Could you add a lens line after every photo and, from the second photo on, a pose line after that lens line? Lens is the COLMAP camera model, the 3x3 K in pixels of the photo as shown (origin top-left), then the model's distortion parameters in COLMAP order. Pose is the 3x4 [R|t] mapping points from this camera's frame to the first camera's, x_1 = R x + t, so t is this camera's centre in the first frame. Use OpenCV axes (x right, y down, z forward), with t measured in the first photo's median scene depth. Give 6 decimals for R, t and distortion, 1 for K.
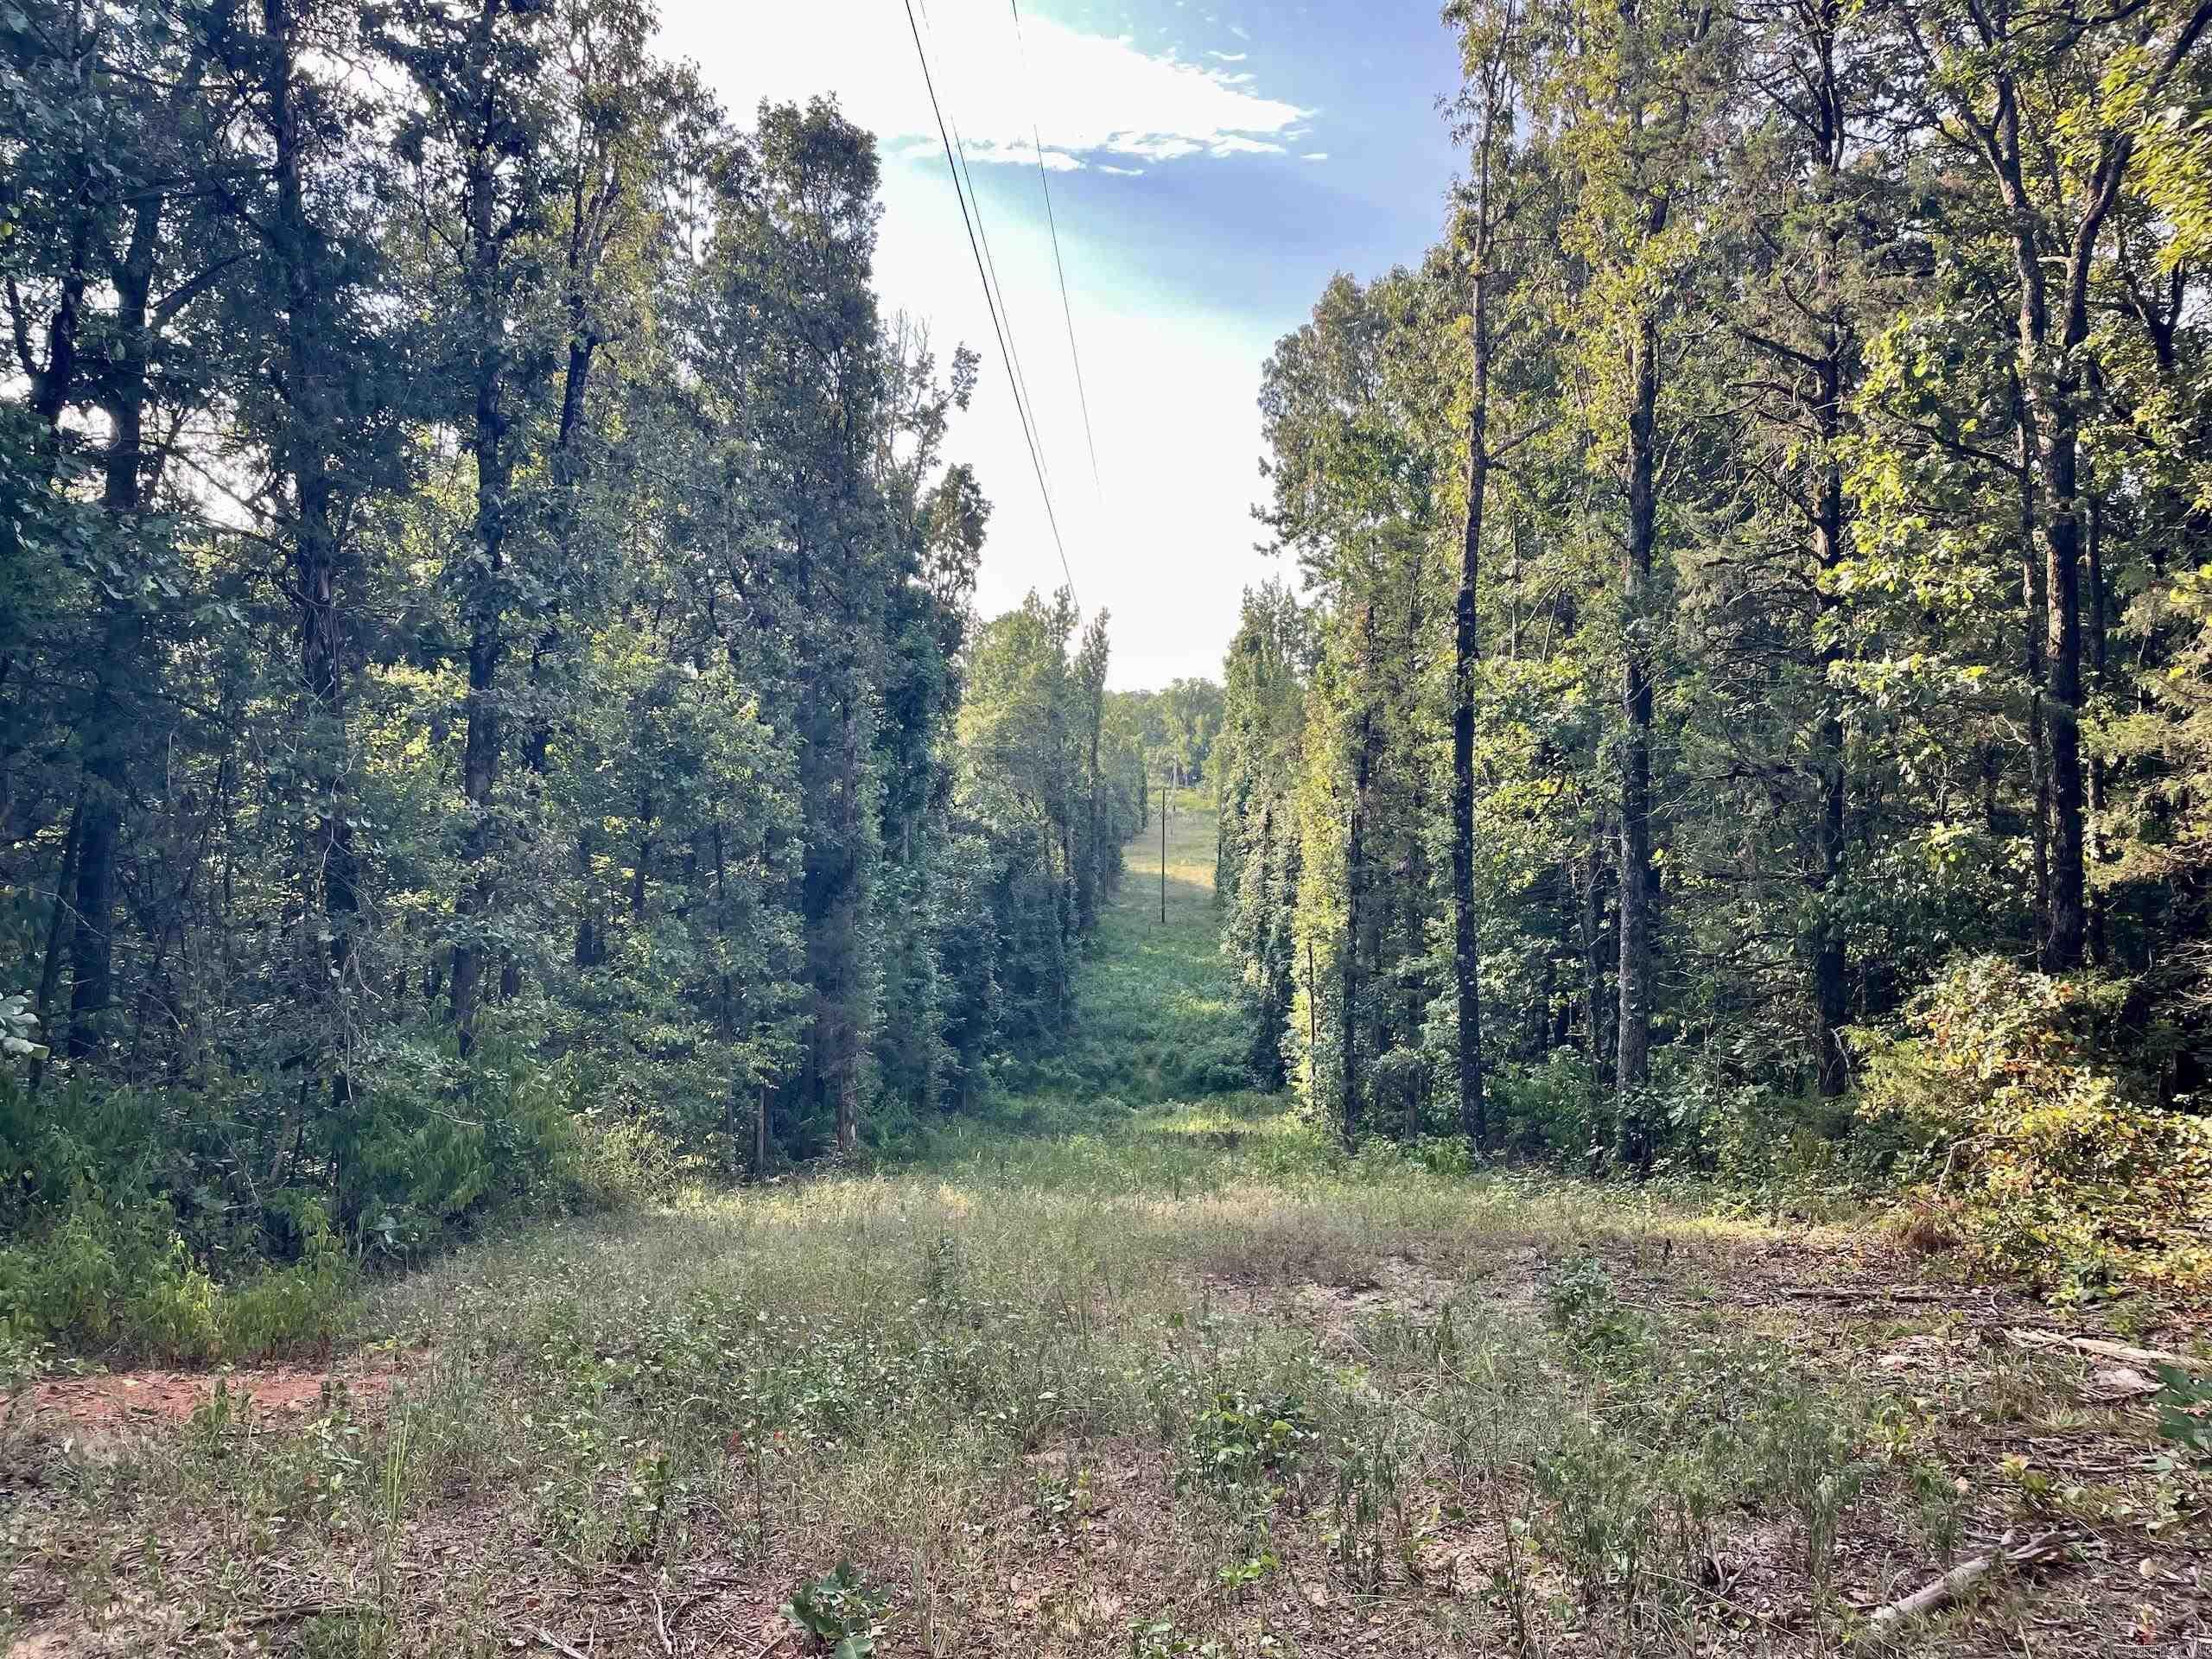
lens RADIAL K [[1651.5, 0, 1110.0], [0, 1651.5, 844.8], [0, 0, 1]] dist [0.102820, -0.130761]
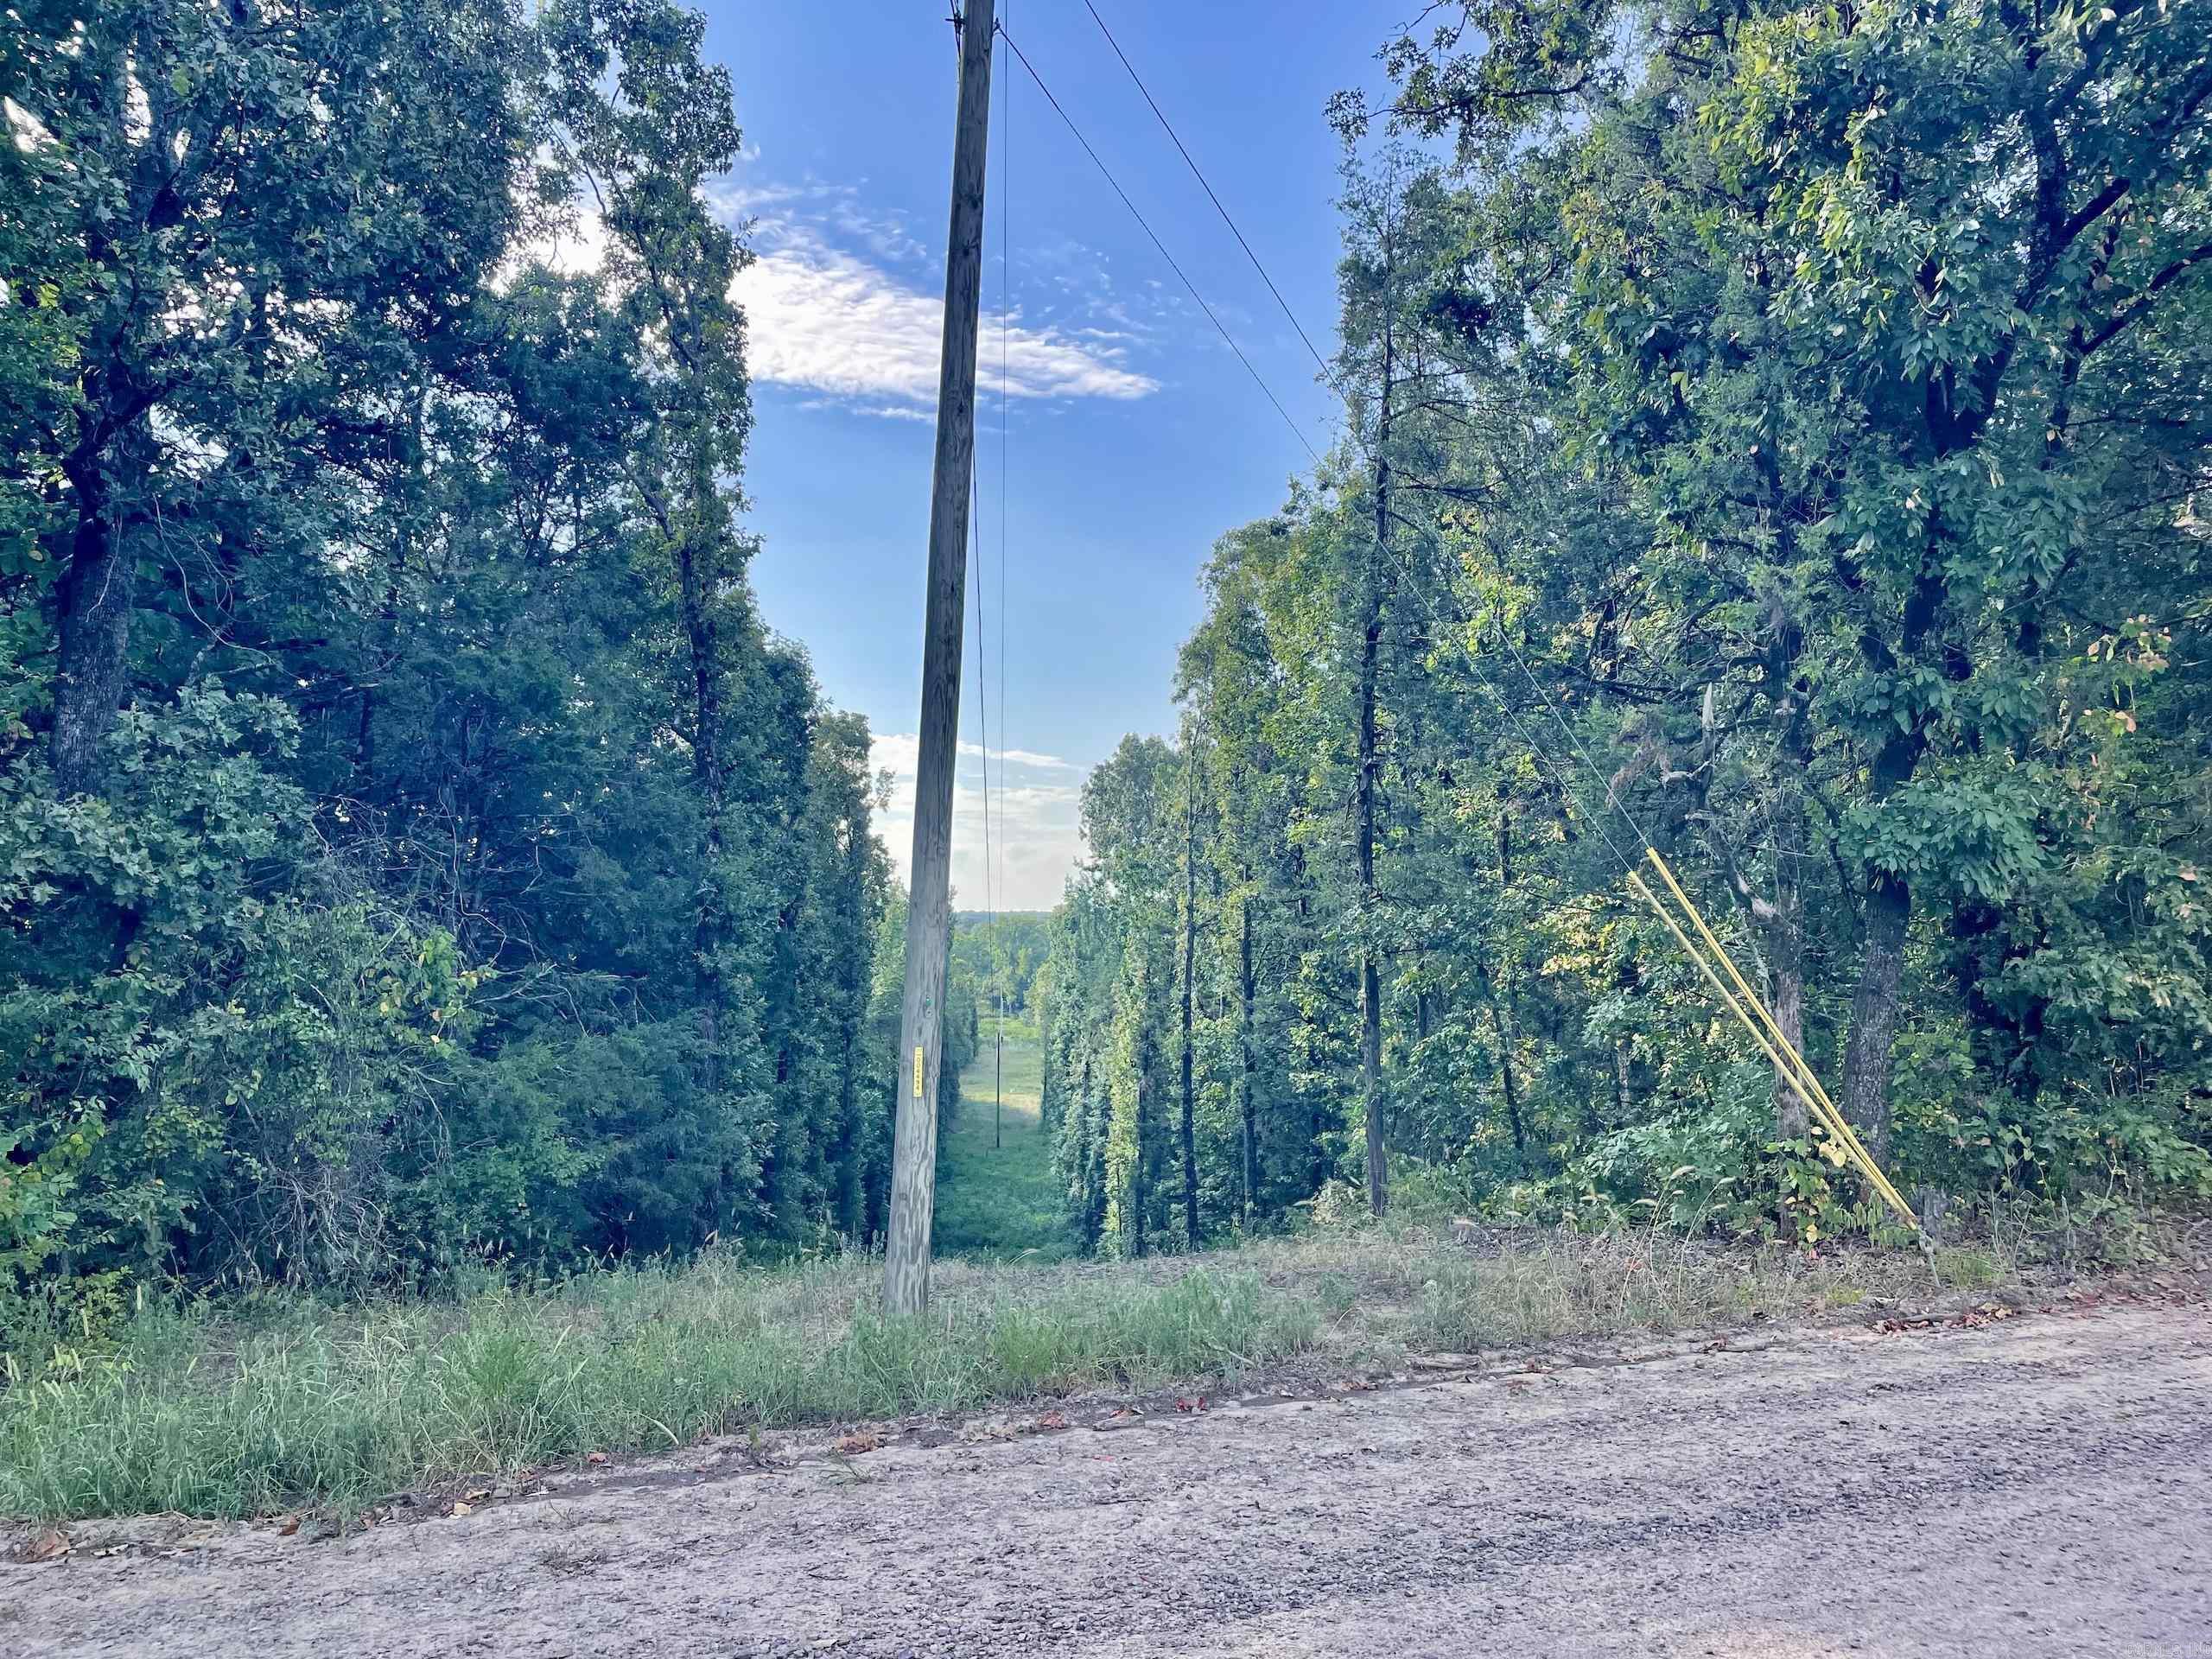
lens RADIAL K [[1651.5, 0, 1110.0], [0, 1651.5, 844.8], [0, 0, 1]] dist [0.102820, -0.130761]
pose [[0.993869, 0.005422, 0.110428, -0.032994], [0.008685, 0.991881, -0.126873, -0.026085], [-0.110219, 0.127054, 0.985753, -0.325992]]
